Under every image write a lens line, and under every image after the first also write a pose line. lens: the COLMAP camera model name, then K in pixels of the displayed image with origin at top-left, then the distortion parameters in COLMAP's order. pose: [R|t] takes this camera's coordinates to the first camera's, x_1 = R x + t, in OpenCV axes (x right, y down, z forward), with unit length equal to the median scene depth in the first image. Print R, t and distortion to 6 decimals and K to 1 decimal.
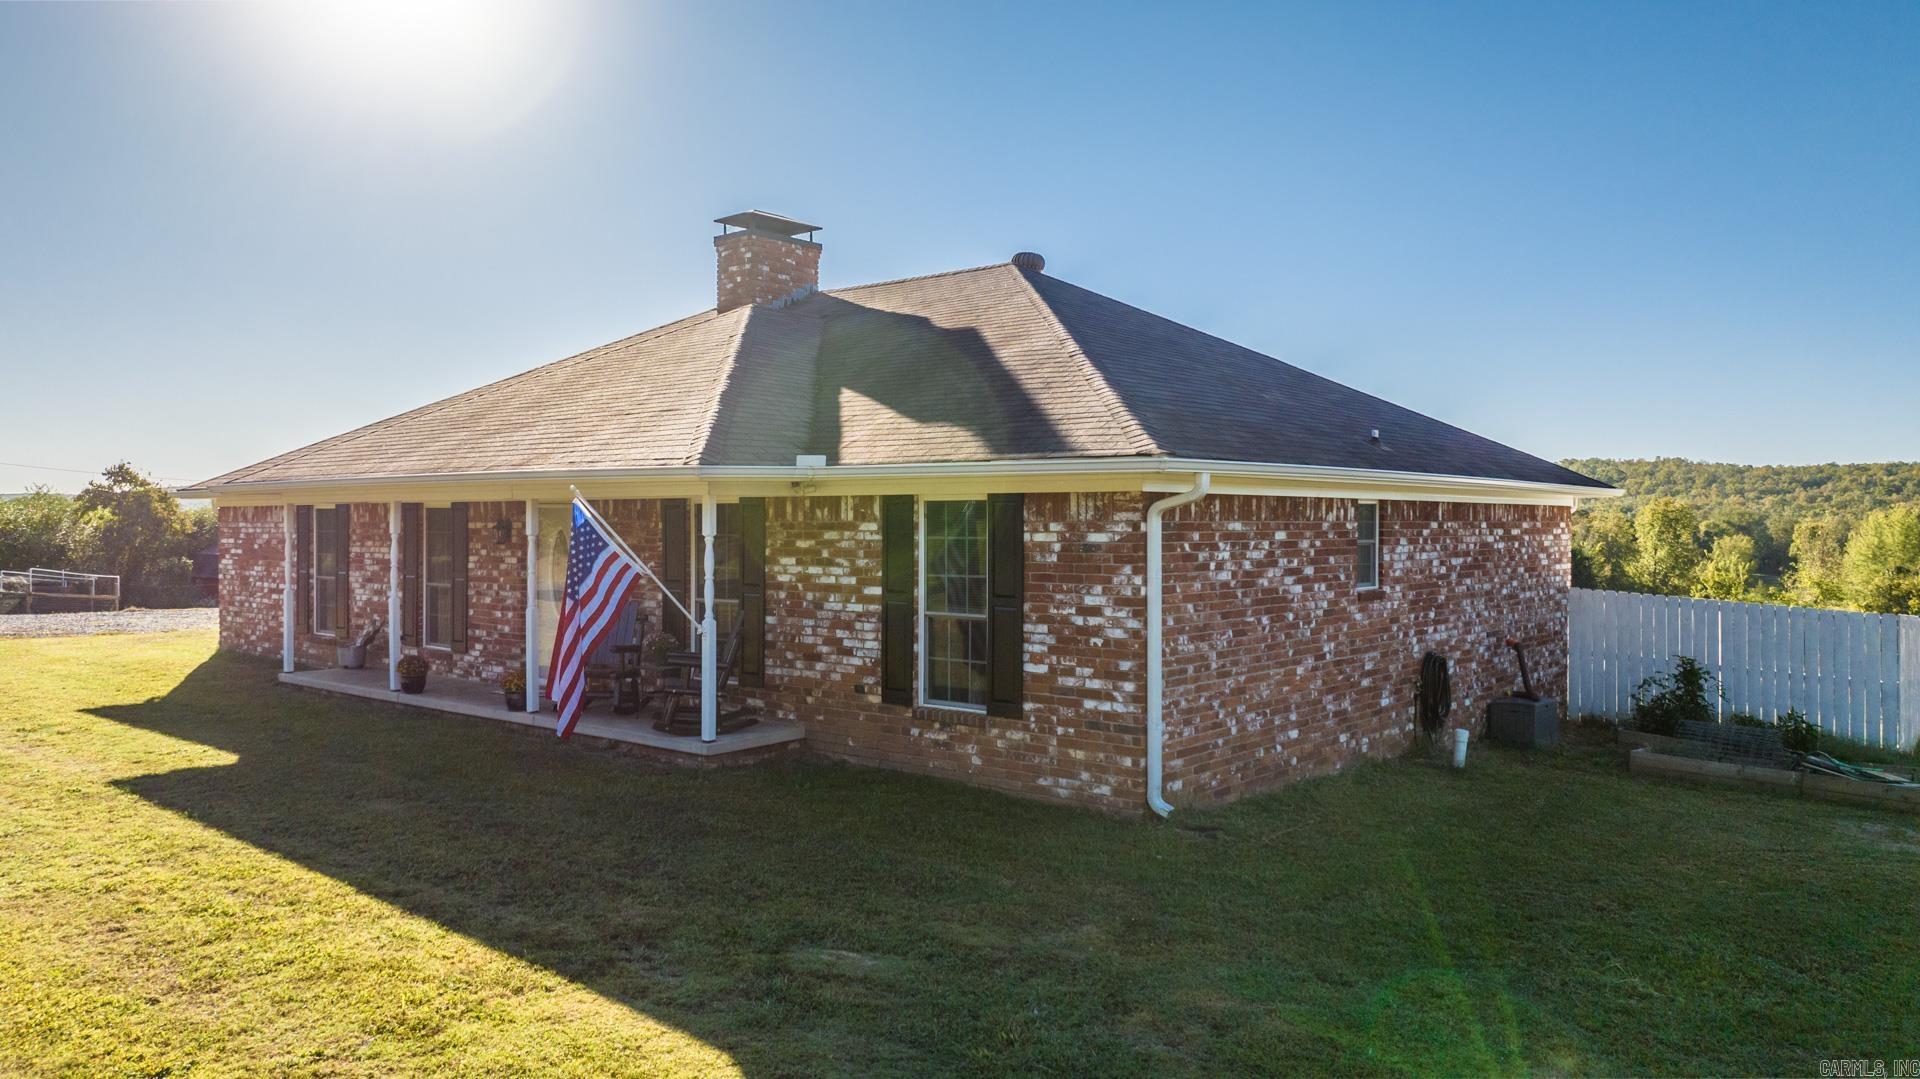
lens RADIAL K [[1343.2, 0, 960.0], [0, 1343.2, 539.5], [0, 0, 1]] dist [-0.013358, -0.000202]
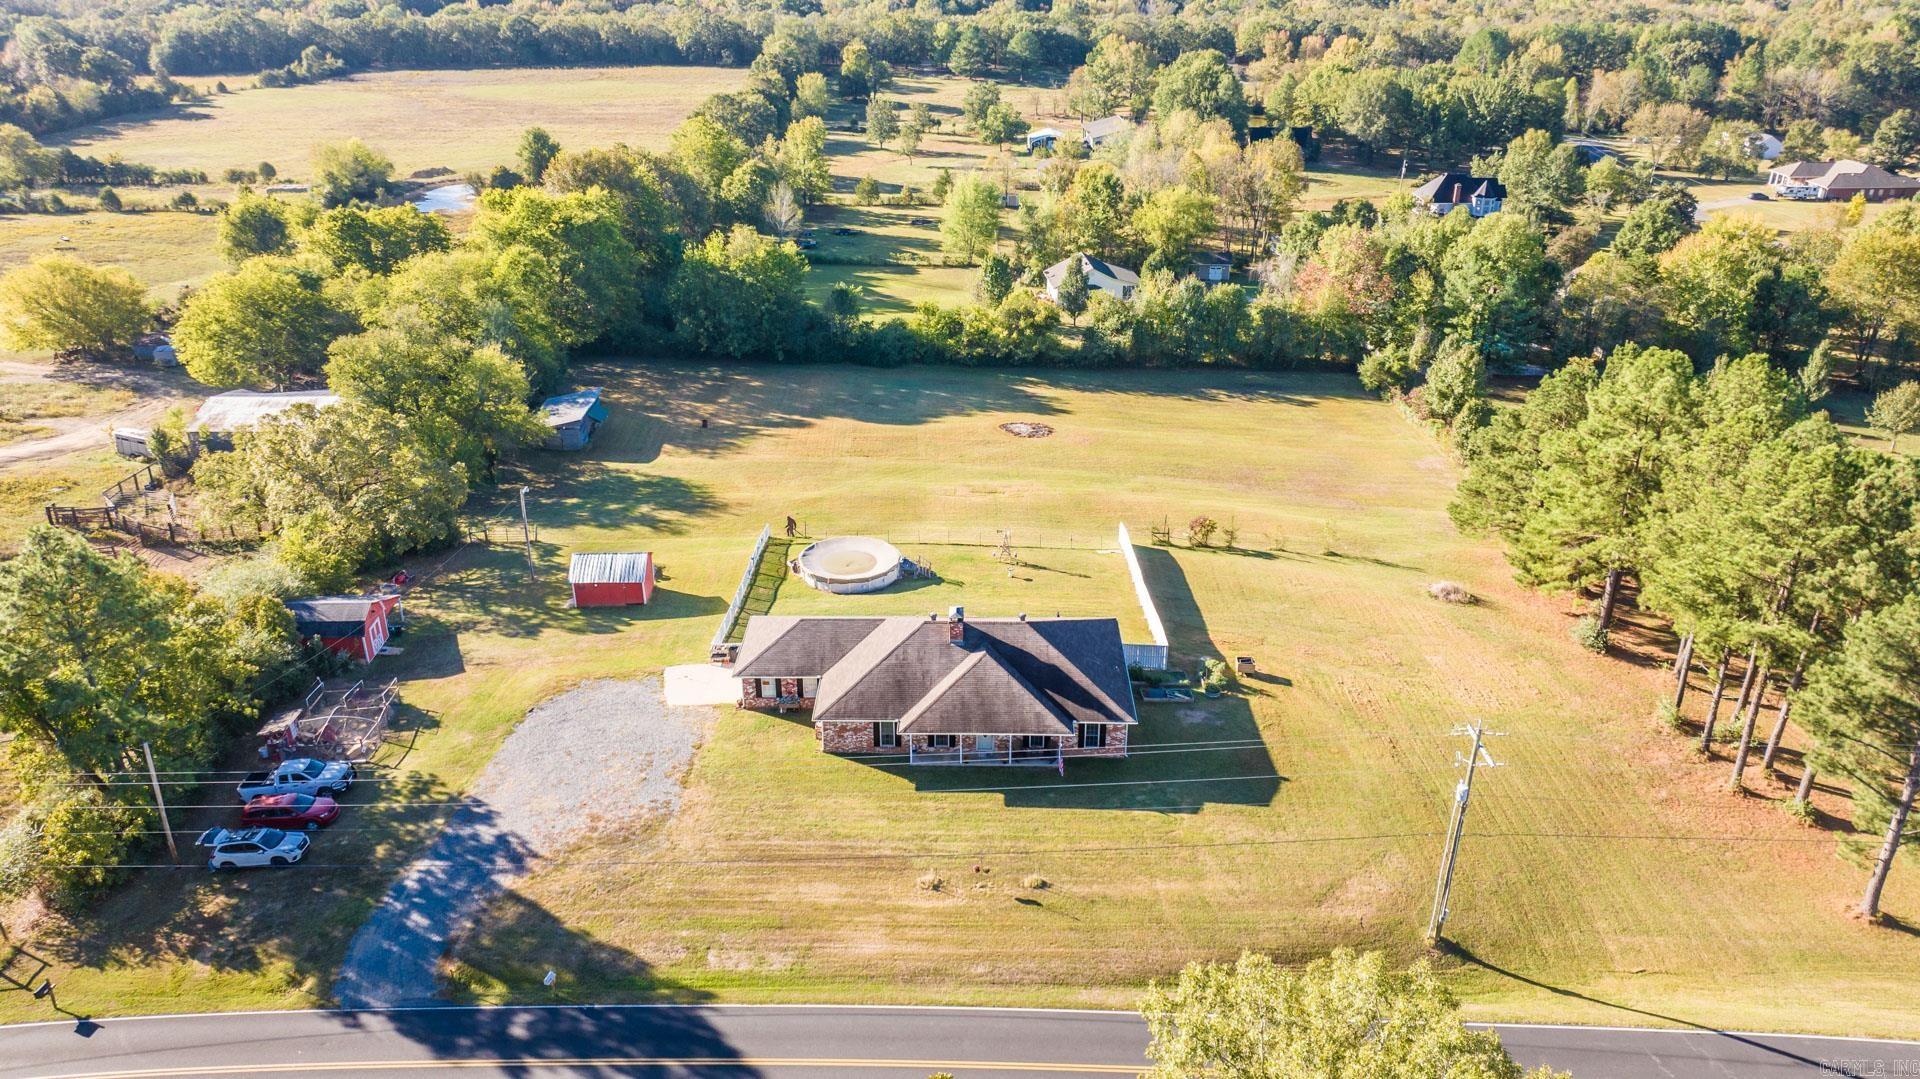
lens RADIAL K [[1320.3, 0, 960.0], [0, 1320.3, 539.5], [0, 0, 1]] dist [-0.000832, 0.001401]
pose [[0.776198, -0.268837, 0.570301, -3.892001], [0.009911, 0.909629, 0.415304, -3.470268], [-0.630411, -0.316706, 0.708716, -2.847746]]
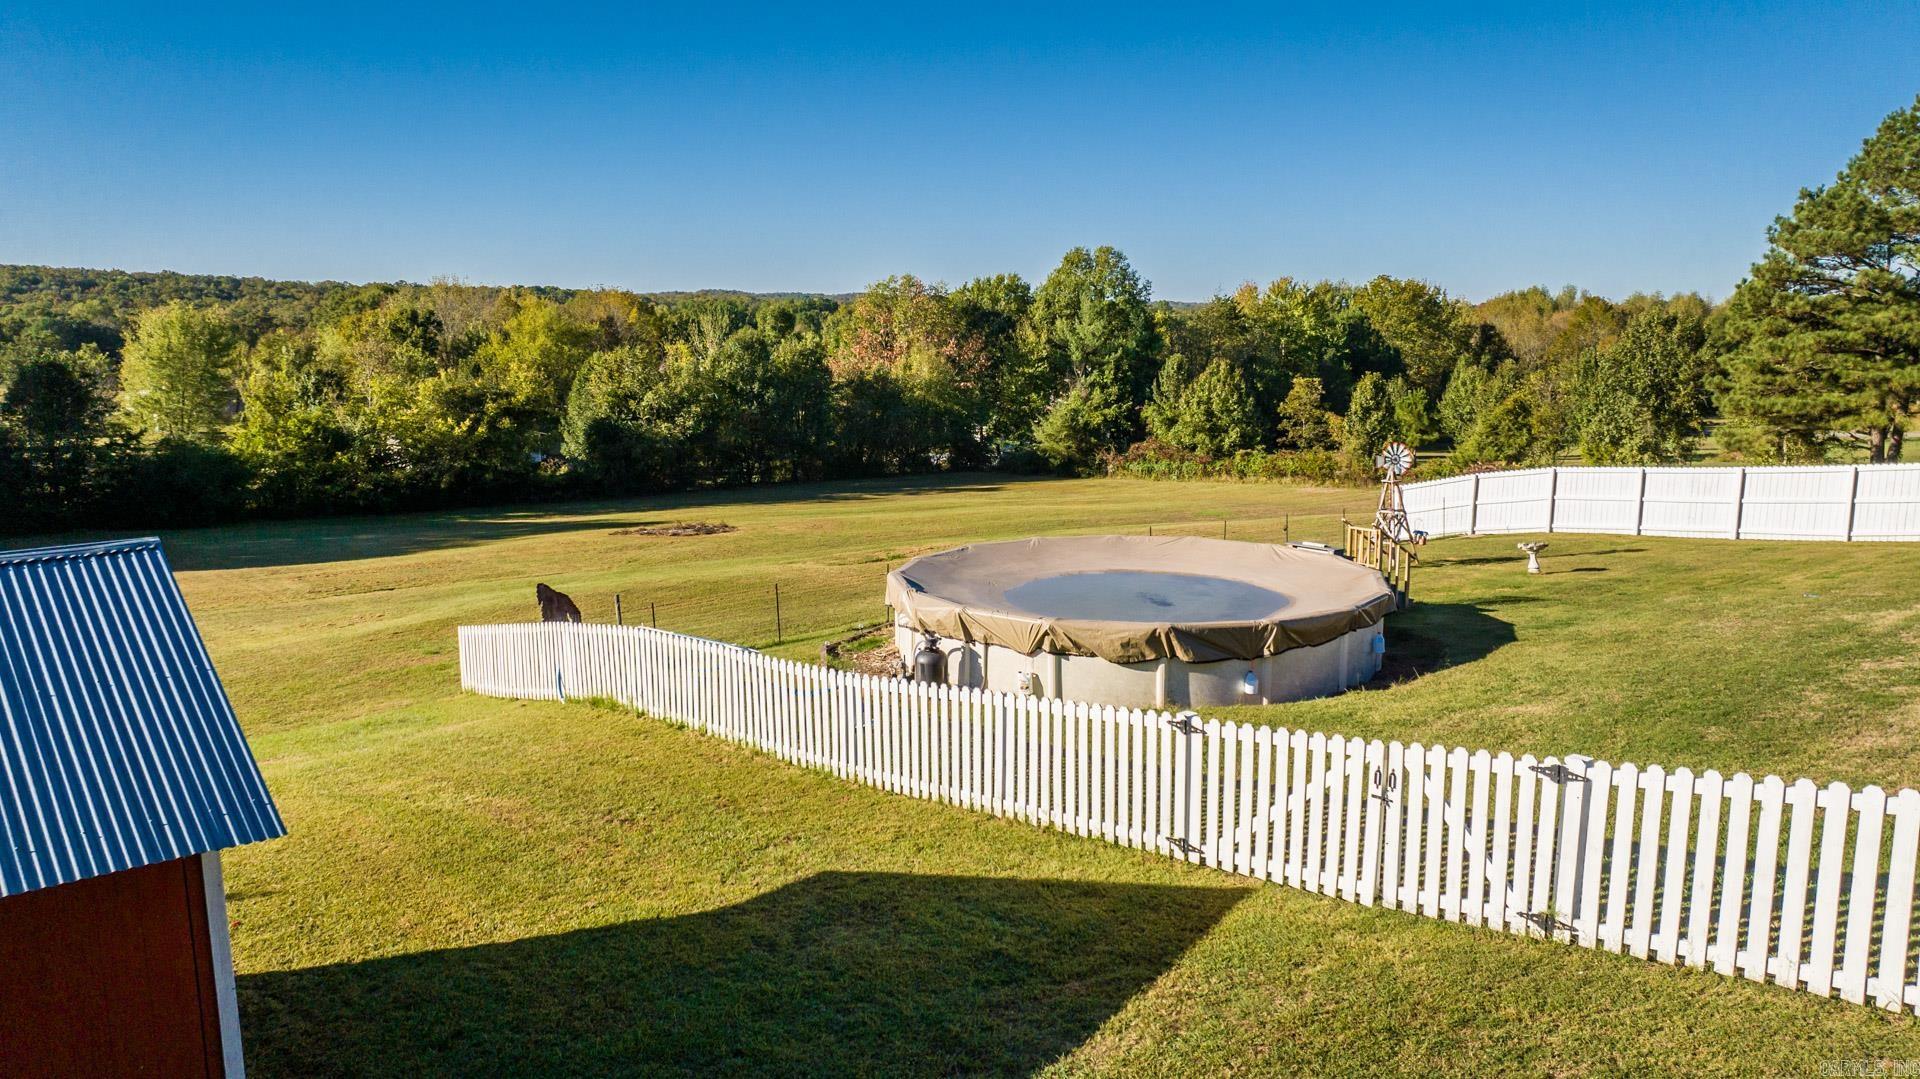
lens RADIAL K [[1343.2, 0, 960.0], [0, 1343.2, 539.5], [0, 0, 1]] dist [-0.013358, -0.000202]
pose [[0.193563, -0.161550, 0.967696, -1.329522], [0.013511, 0.986695, 0.162019, -0.078688], [-0.980995, -0.018286, 0.193170, 3.674114]]
